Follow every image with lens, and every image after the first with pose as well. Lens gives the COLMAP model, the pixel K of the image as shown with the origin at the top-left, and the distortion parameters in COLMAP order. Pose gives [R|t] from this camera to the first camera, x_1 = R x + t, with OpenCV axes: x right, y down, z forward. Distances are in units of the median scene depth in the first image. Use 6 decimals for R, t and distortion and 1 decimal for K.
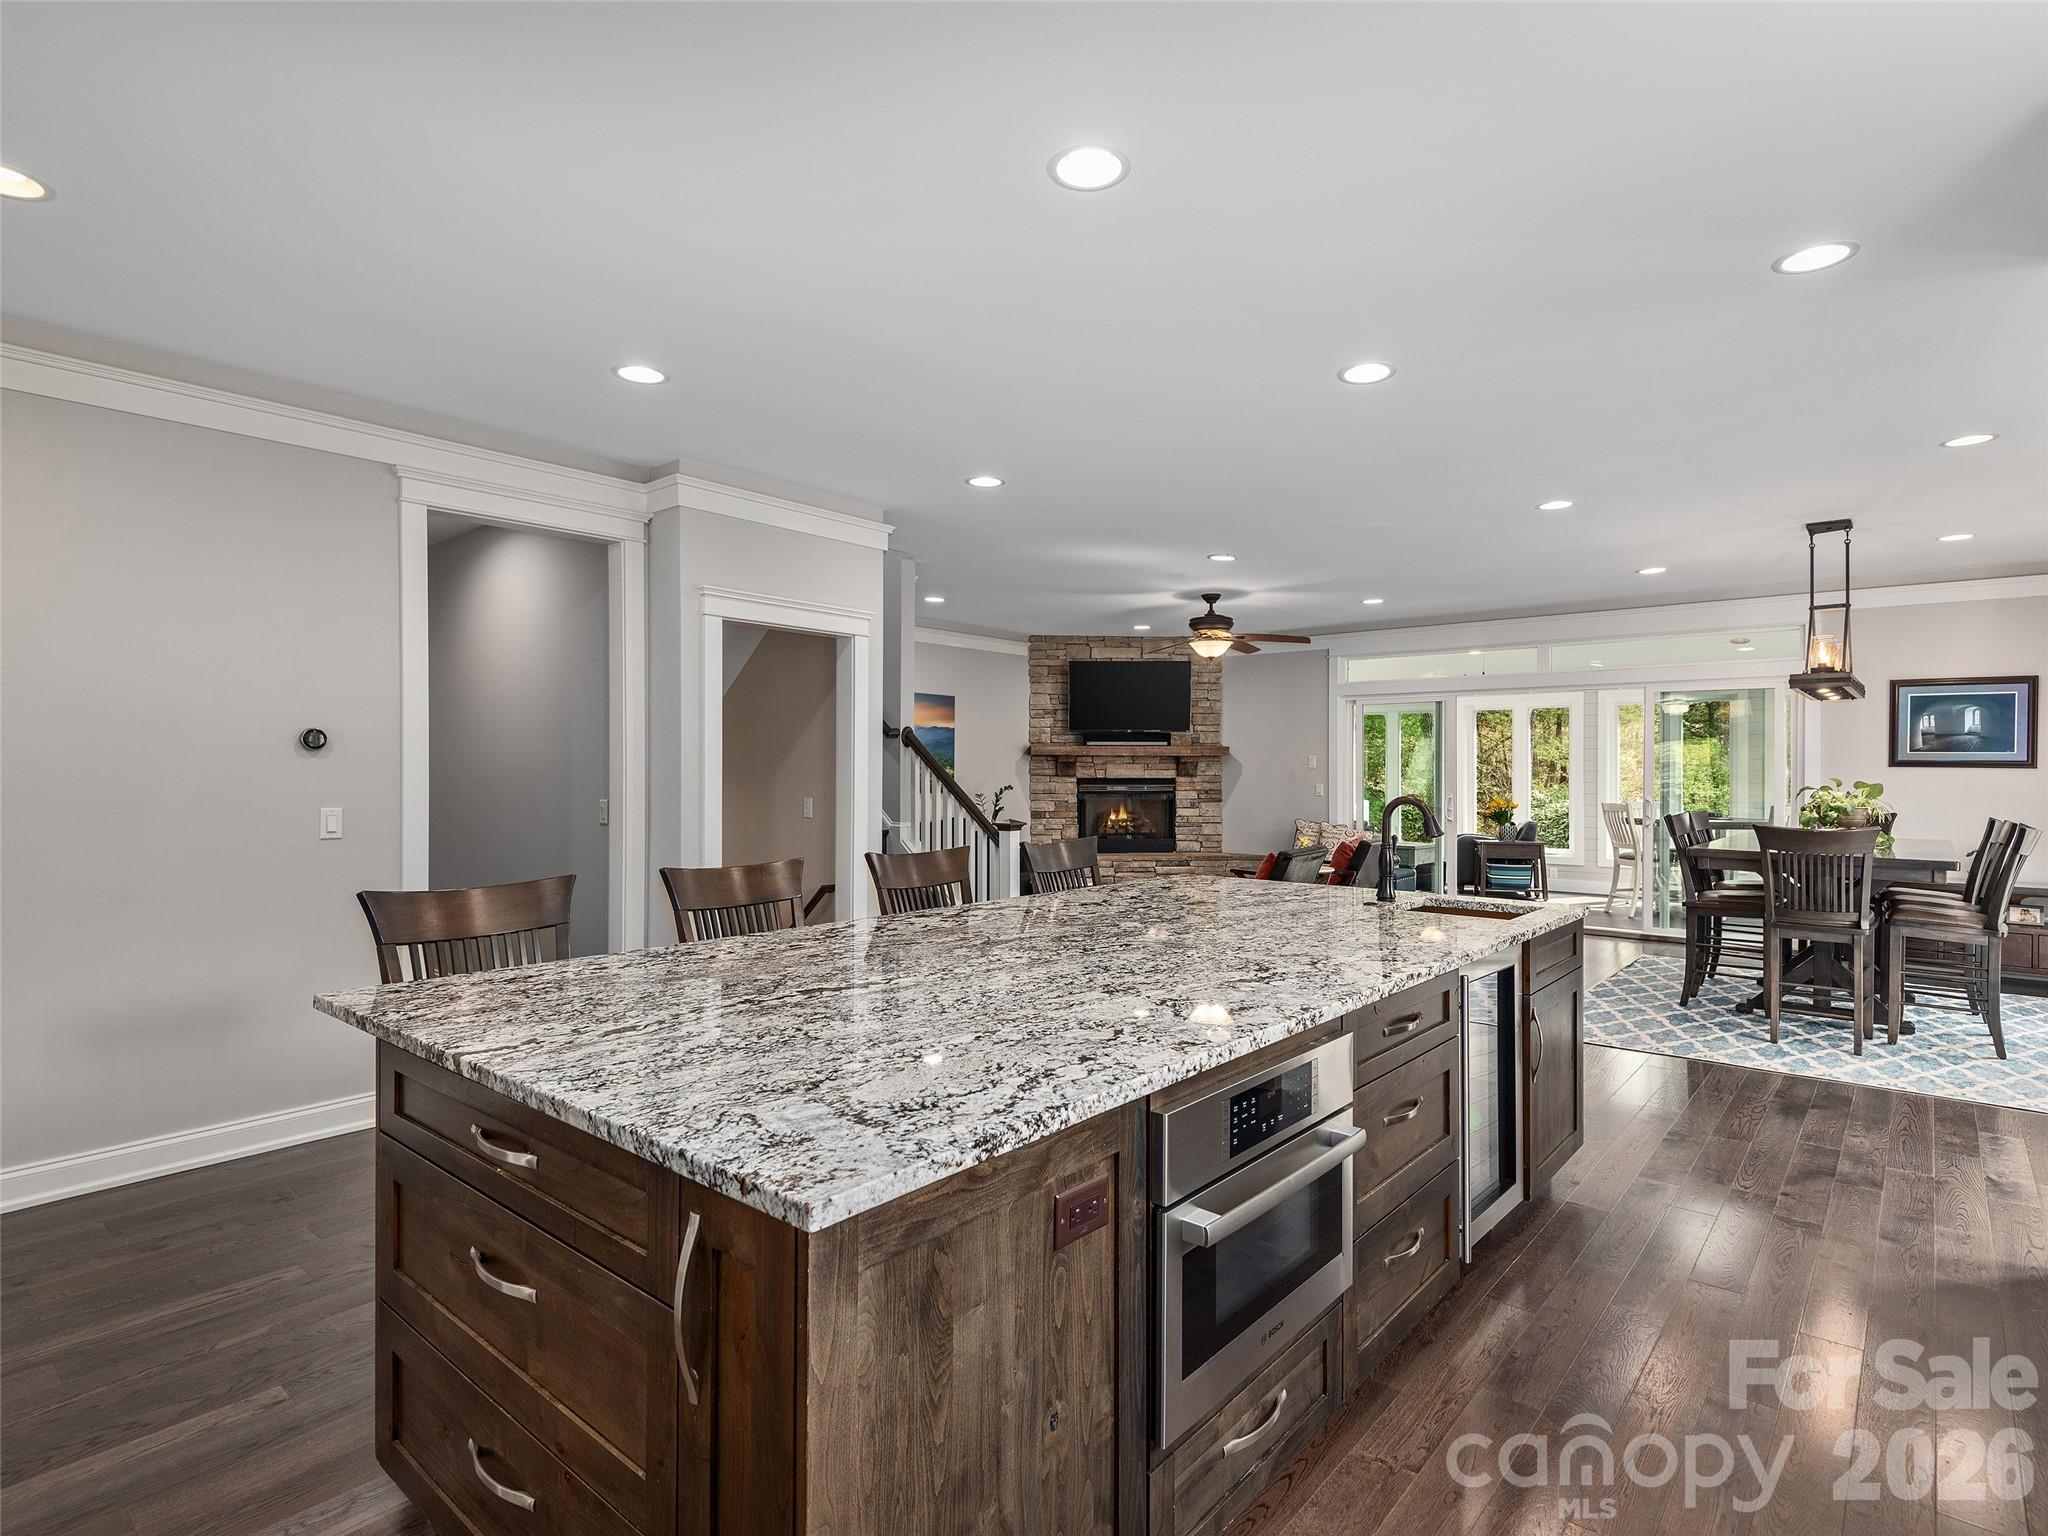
lens RADIAL K [[1044.1, 0, 1022.4], [0, 1044.1, 774.5], [0, 0, 1]] dist [0.017192, -0.001810]
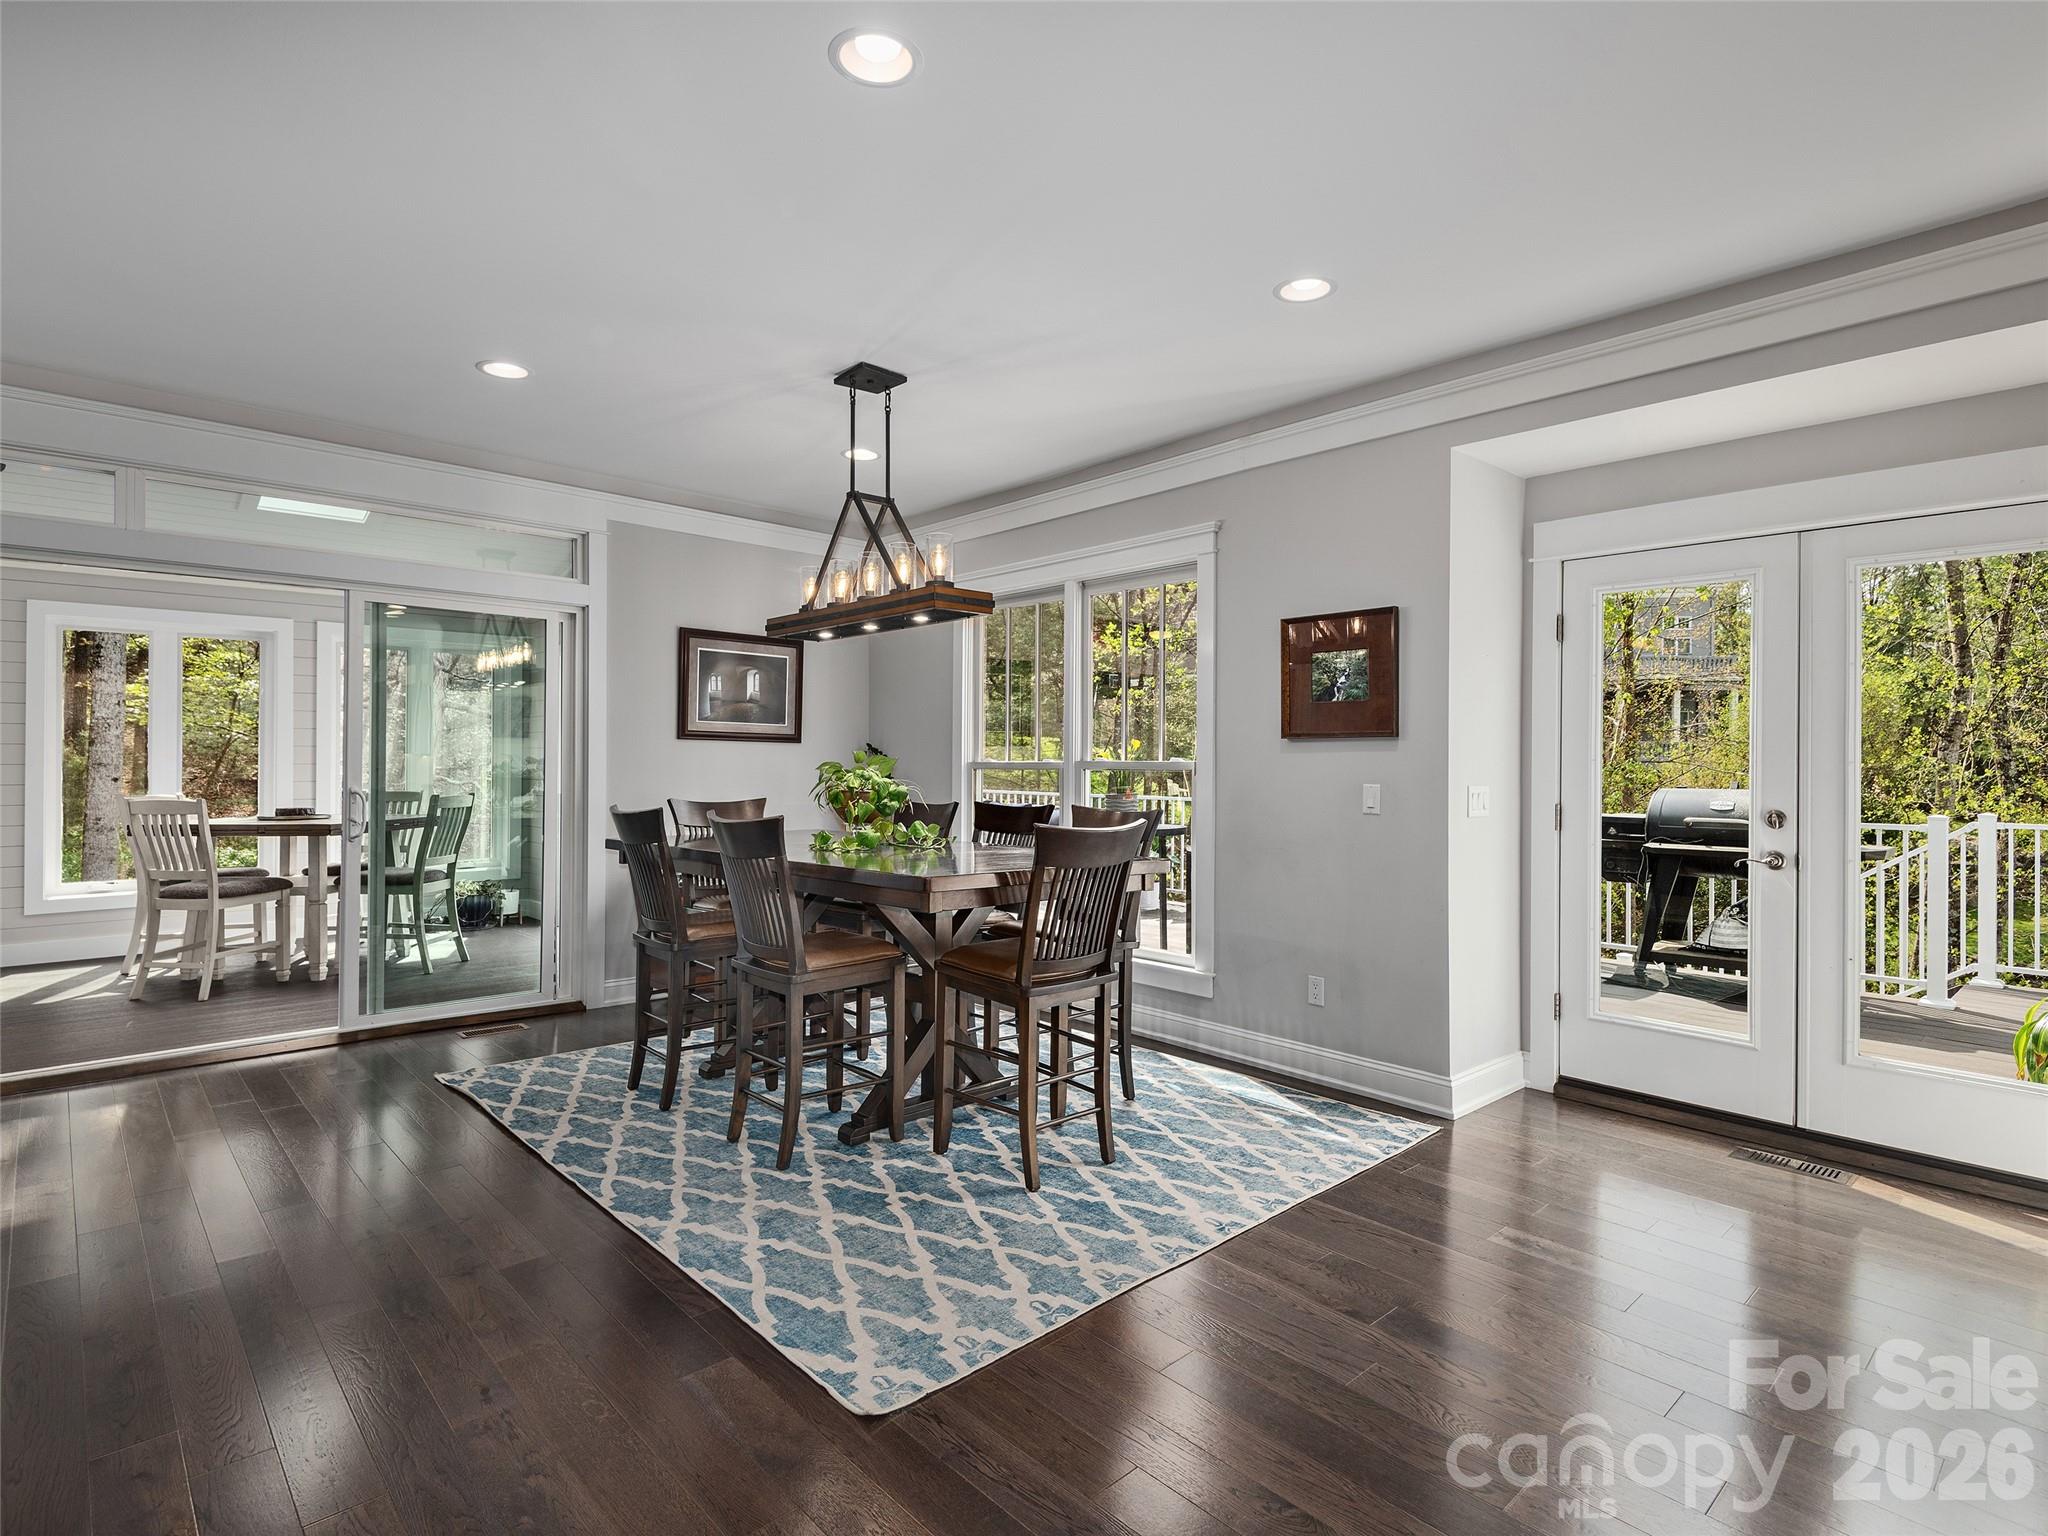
lens RADIAL K [[1044.1, 0, 1034.7], [0, 1044.1, 763.8], [0, 0, 1]] dist [0.017192, -0.001810]
pose [[0.116556, -0.007593, 0.993155, 0.093562], [0.001876, 0.999971, 0.007425, 0.005301], [-0.993182, 0.000998, 0.116566, 0.679255]]
